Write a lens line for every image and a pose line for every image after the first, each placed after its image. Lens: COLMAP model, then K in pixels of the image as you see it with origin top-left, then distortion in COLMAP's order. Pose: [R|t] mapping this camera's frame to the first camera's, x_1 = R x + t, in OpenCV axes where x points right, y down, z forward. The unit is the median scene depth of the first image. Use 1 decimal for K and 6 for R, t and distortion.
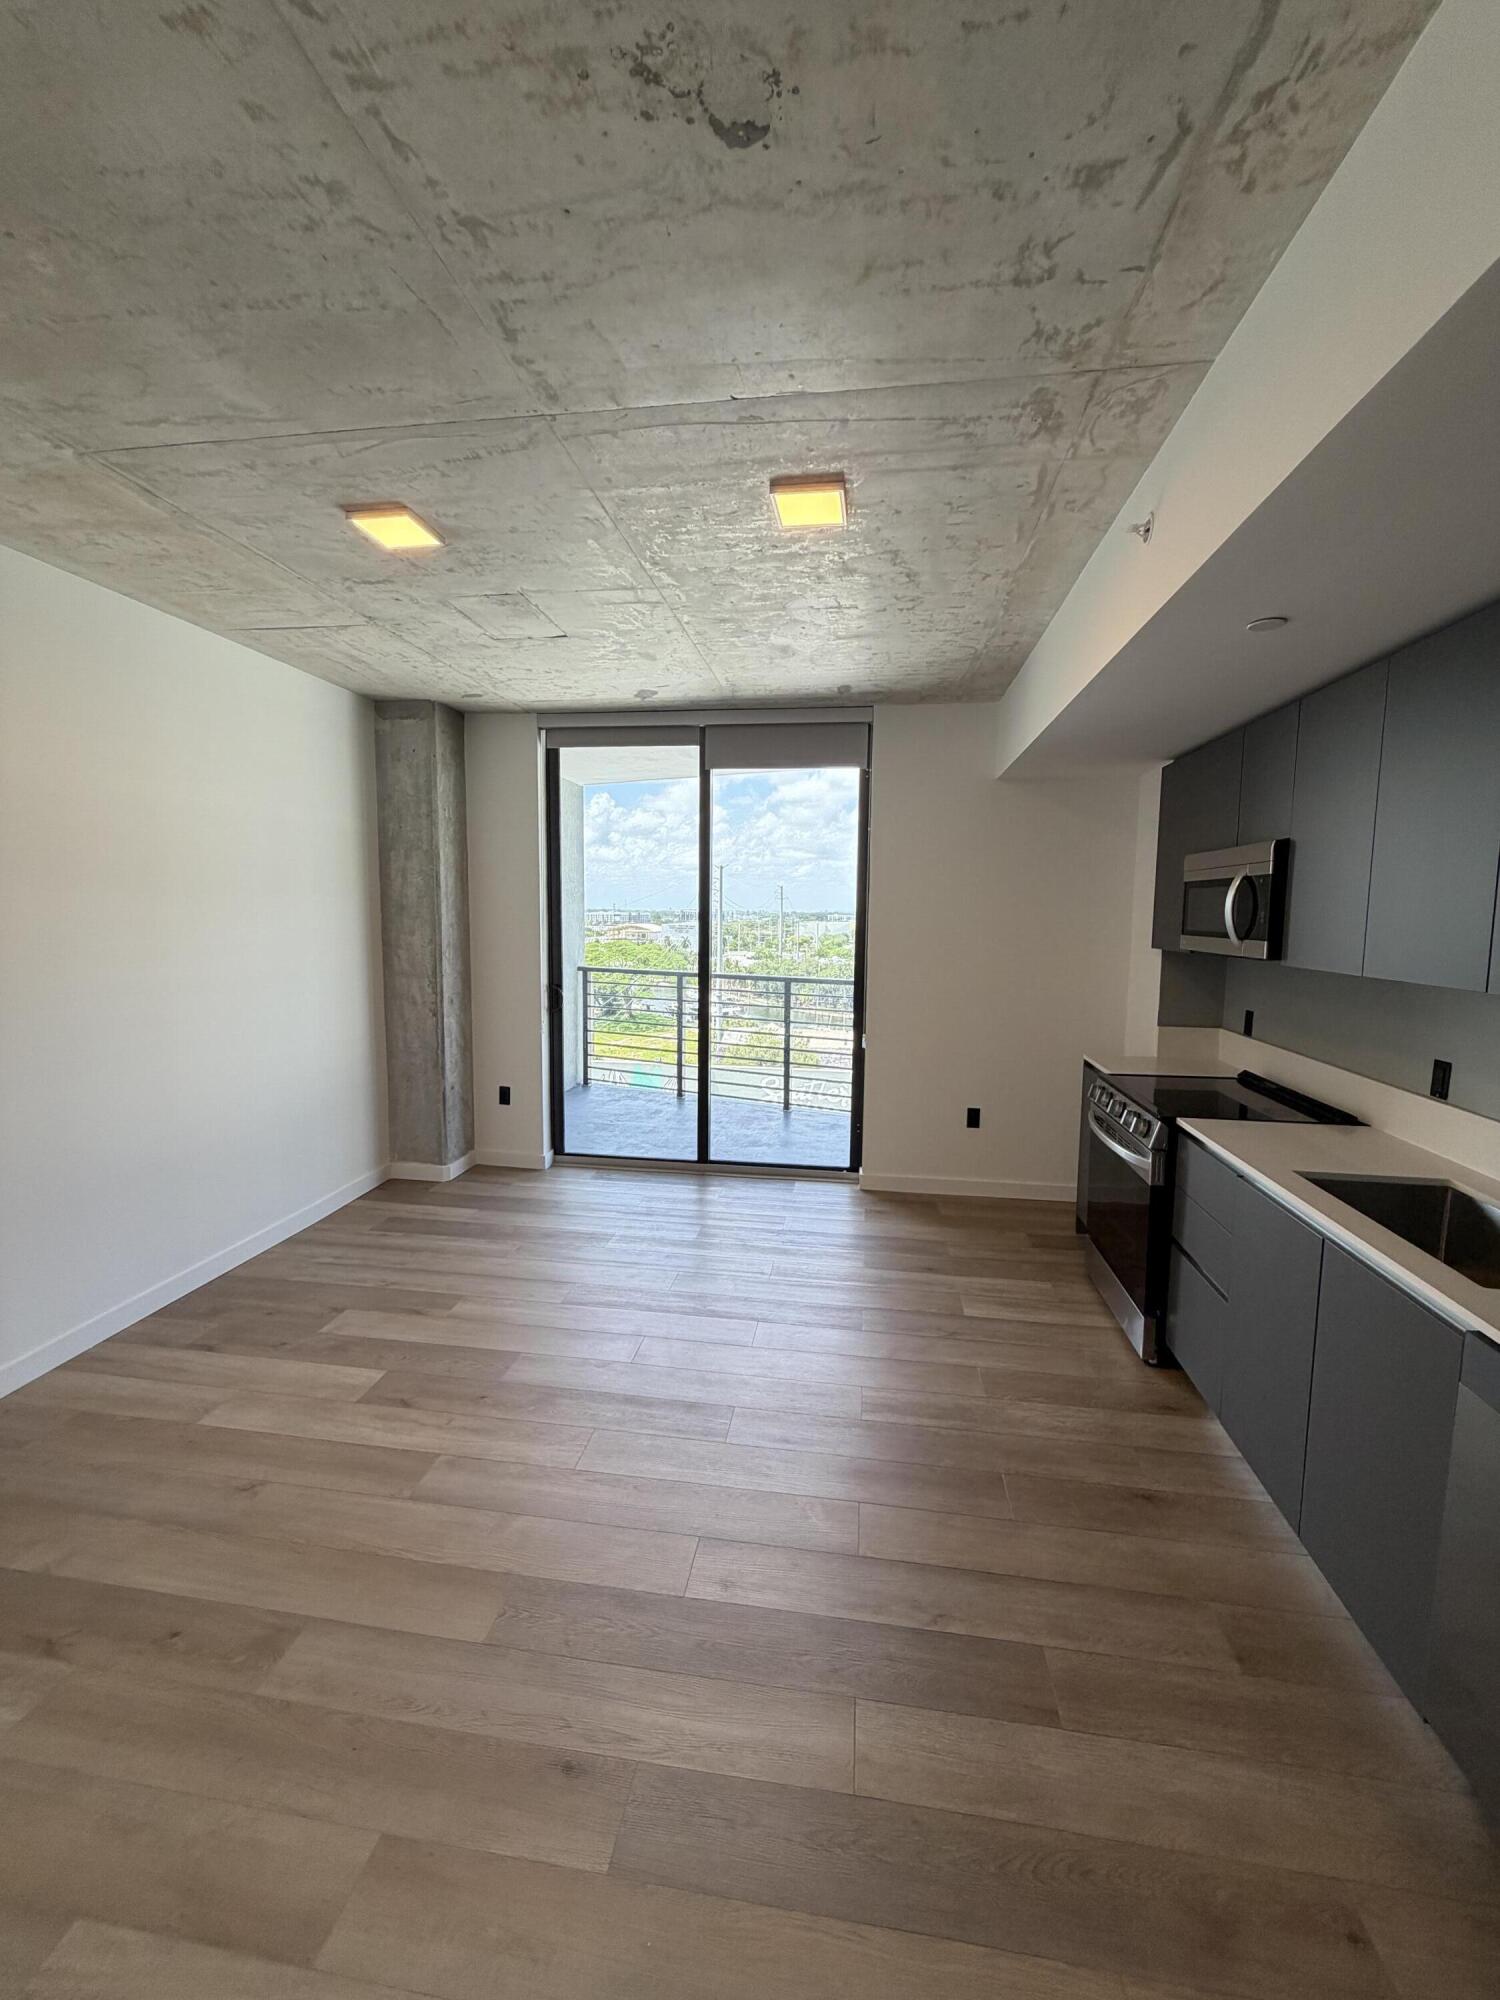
lens RADIAL K [[799.4, 0, 757.1], [0, 799.4, 990.5], [0, 0, 1]] dist [-0.000706, -0.000382]
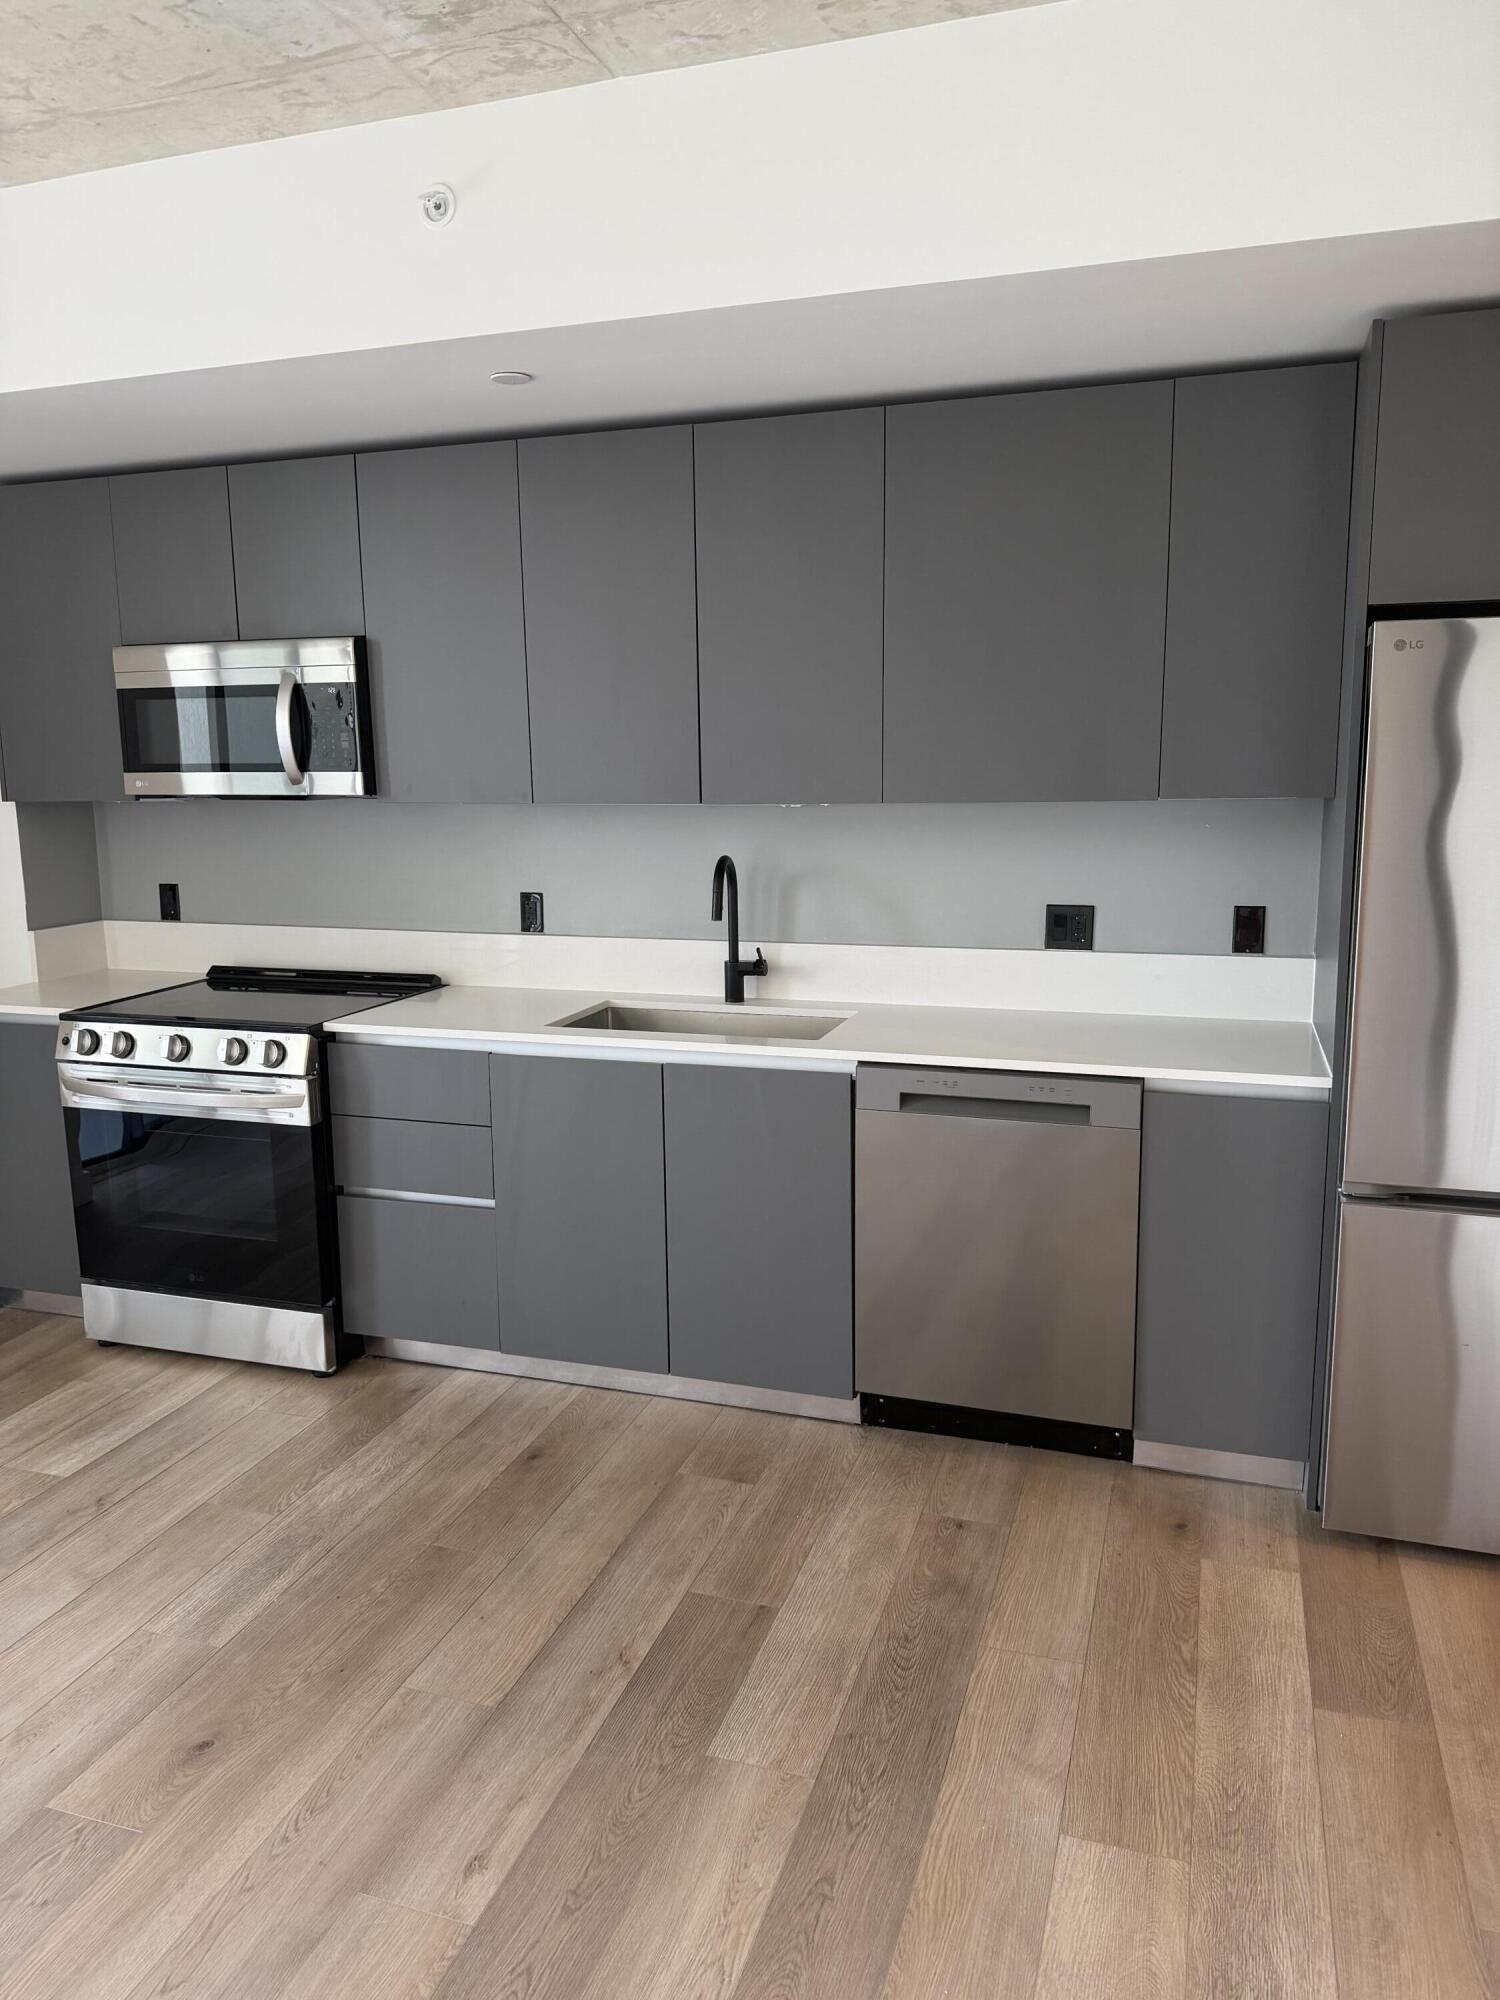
lens RADIAL K [[1395.8, 0, 750.0], [0, 1395.8, 1000.0], [0, 0, 1]] dist [0.035522, -0.073391]
pose [[0.171067, -0.179163, 0.968833, -0.844991], [0.111054, 0.980567, 0.161724, -0.029734], [-0.978981, 0.079927, 0.187639, 0.525470]]
